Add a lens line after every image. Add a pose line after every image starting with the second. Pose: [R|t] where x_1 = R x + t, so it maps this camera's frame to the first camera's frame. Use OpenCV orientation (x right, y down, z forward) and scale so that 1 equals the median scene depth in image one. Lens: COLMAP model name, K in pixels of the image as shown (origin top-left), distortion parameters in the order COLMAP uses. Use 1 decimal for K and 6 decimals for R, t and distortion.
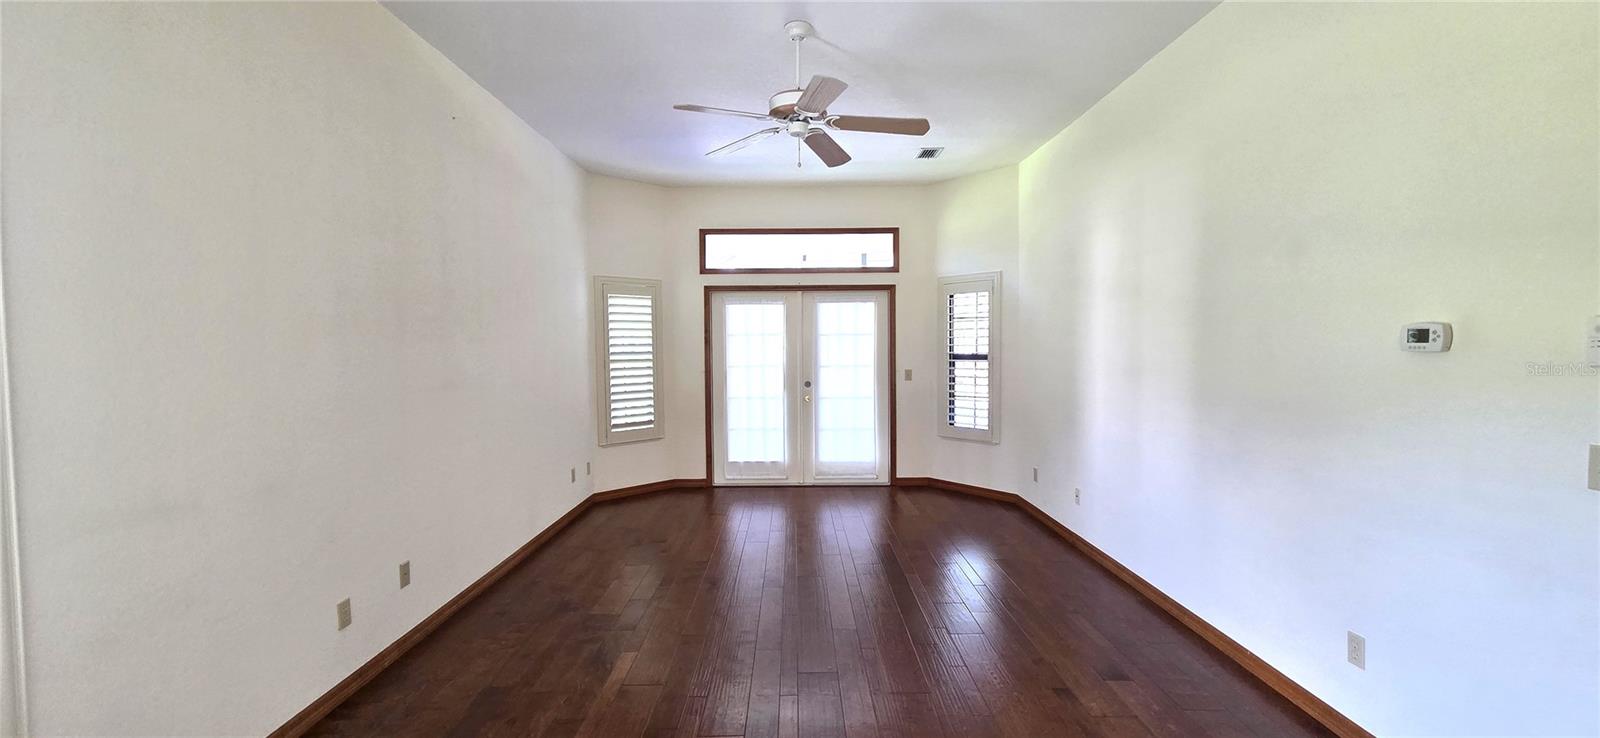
lens RADIAL K [[651.3, 0, 796.9], [0, 651.3, 365.5], [0, 0, 1]] dist [0.006665, -0.001882]
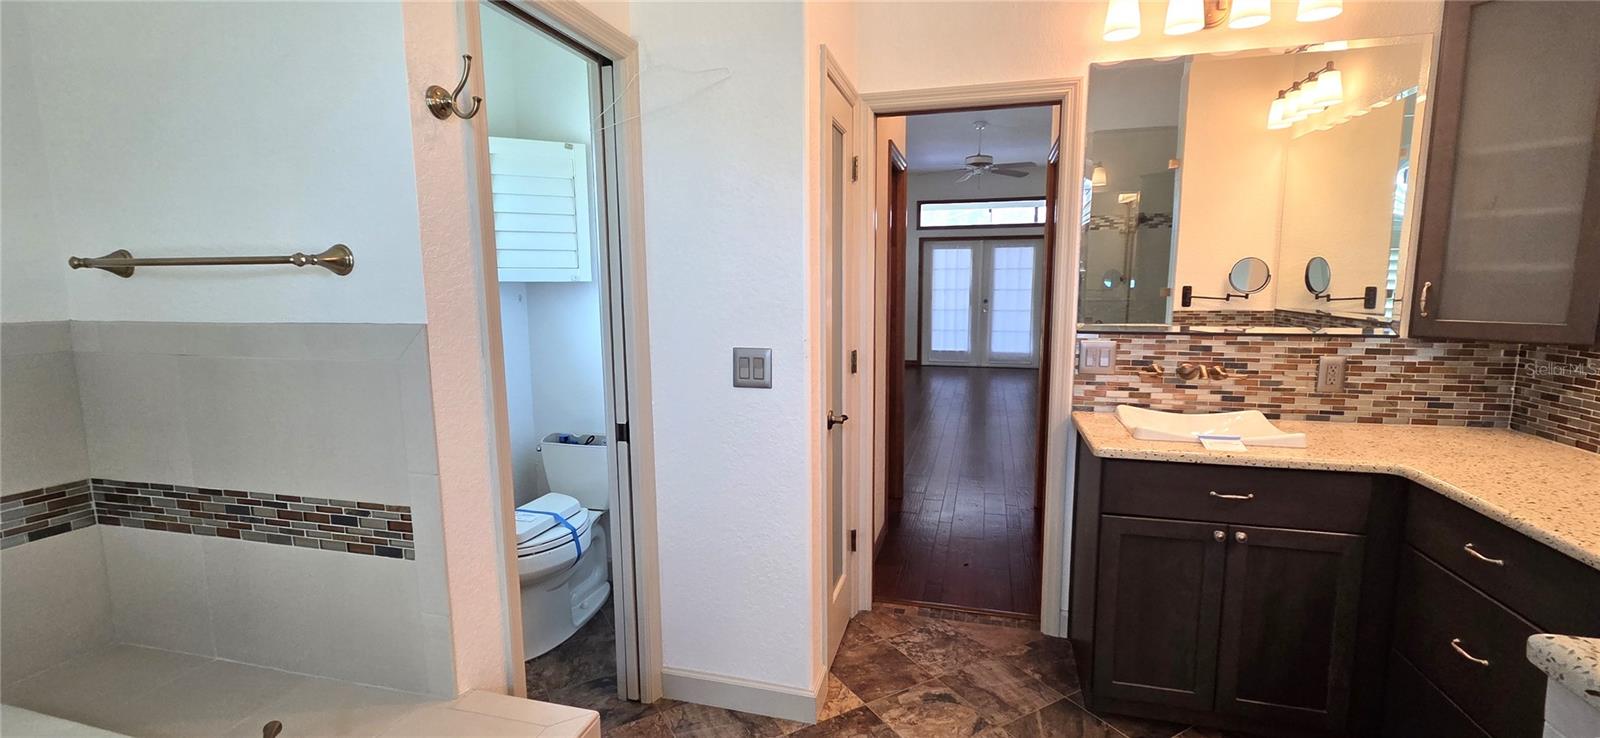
lens RADIAL K [[651.3, 0, 799.8], [0, 651.3, 360.3], [0, 0, 1]] dist [0.006665, -0.001882]
pose [[0.957932, 0.036165, -0.284709, 0.039475], [-0.008088, 0.995036, 0.099182, 0.017794], [0.286883, -0.092707, 0.953469, -0.601601]]
